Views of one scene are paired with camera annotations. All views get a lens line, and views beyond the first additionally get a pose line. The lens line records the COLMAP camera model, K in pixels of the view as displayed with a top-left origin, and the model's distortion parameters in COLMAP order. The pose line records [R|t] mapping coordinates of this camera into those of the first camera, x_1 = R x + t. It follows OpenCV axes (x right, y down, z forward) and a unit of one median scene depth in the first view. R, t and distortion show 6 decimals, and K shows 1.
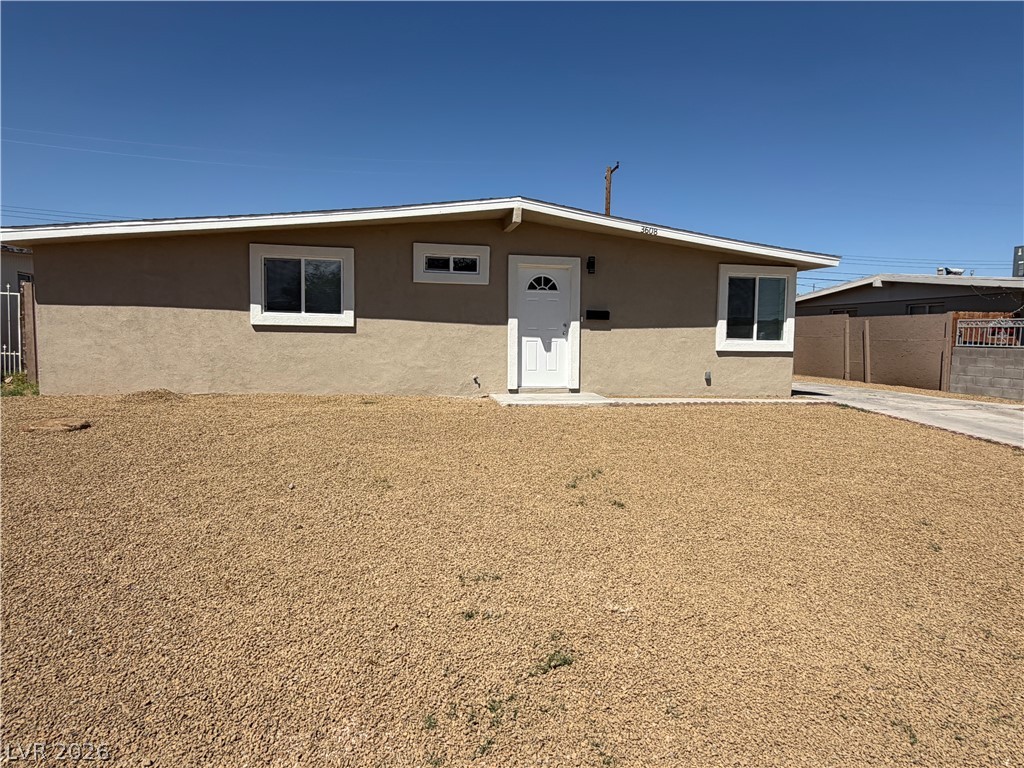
lens RADIAL K [[621.9, 0, 512.0], [0, 621.9, 384.0], [0, 0, 1]] dist [0.001685, 0.000628]
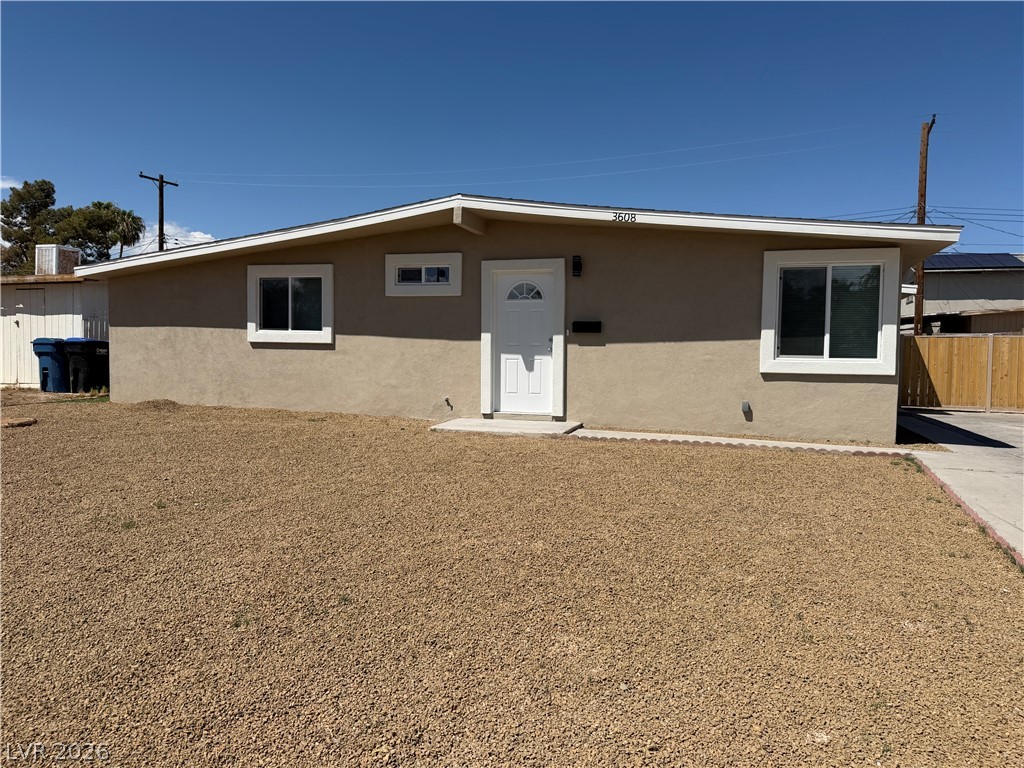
lens RADIAL K [[715.6, 0, 512.0], [0, 715.6, 384.0], [0, 0, 1]] dist [0.089959, -0.133559]
pose [[0.865535, 0.018853, -0.500493, 0.544953], [-0.040261, 0.998676, -0.032008, -0.002736], [0.499227, 0.047854, 0.865149, 0.154554]]
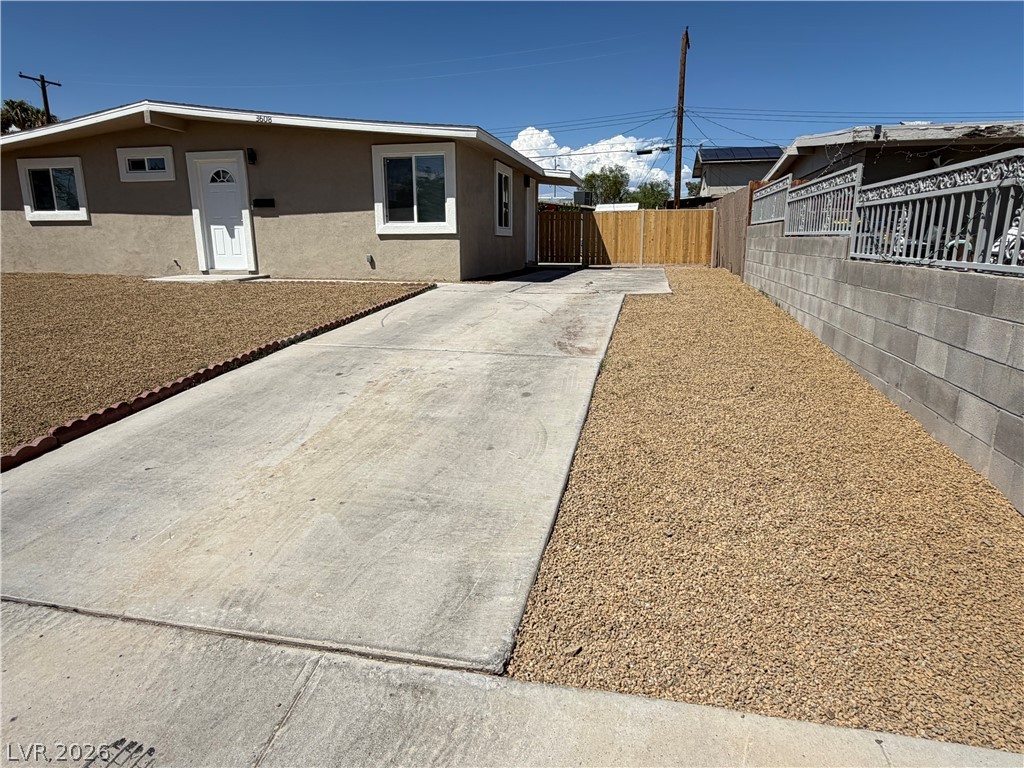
lens RADIAL K [[621.9, 0, 512.0], [0, 621.9, 384.0], [0, 0, 1]] dist [0.001685, 0.000628]
pose [[0.910726, 0.072888, -0.406529, 1.057808], [-0.013251, 0.988954, 0.147626, 0.039750], [0.412798, -0.129060, 0.901632, 0.150090]]
